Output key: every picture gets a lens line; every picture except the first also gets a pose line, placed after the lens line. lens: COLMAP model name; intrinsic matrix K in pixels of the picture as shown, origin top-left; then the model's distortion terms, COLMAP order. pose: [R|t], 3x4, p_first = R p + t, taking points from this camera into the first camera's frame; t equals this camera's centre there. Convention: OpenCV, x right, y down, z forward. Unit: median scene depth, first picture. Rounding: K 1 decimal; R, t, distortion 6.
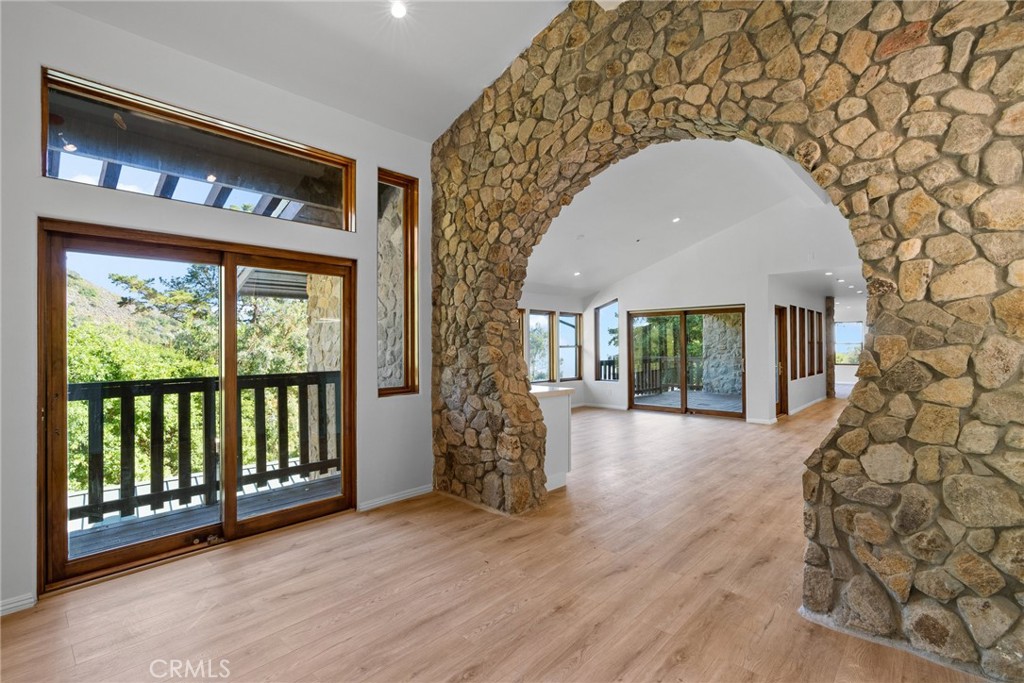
lens RADIAL K [[468.6, 0, 512.1], [0, 468.6, 354.4], [0, 0, 1]] dist [-0.003678, -0.000275]
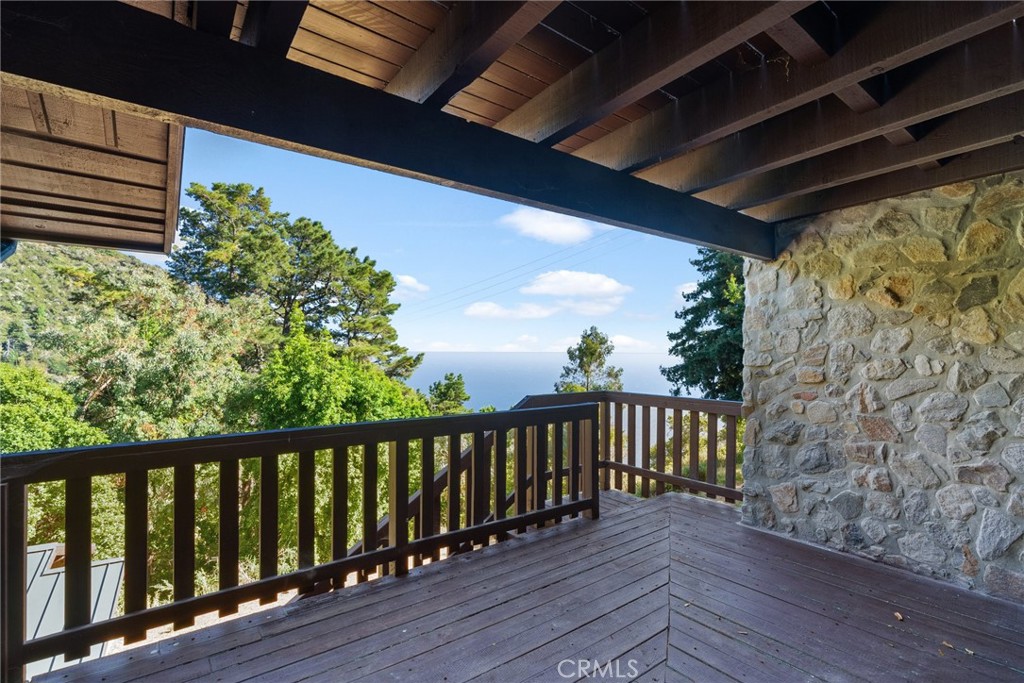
lens RADIAL K [[469.6, 0, 517.9], [0, 469.6, 359.7], [0, 0, 1]] dist [-0.004034, 0.000390]
pose [[0.986727, 0.013408, -0.161834, 0.403707], [-0.013853, 0.999903, -0.001621, -0.026907], [0.161797, 0.003842, 0.986817, 0.873350]]
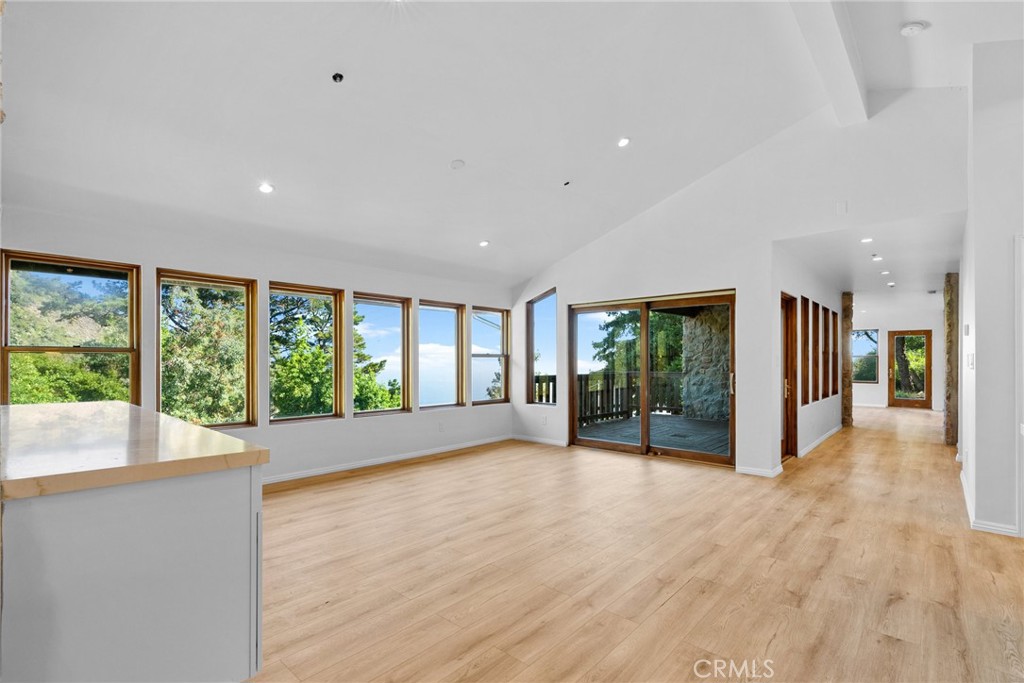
lens RADIAL K [[470.9, 0, 515.7], [0, 470.9, 373.4], [0, 0, 1]] dist [-0.001360, -0.000064]
pose [[0.999728, 0.005052, 0.022768, 0.142670], [-0.005227, 0.999957, 0.007626, 0.004382], [-0.022729, -0.007743, 0.999712, 0.282428]]
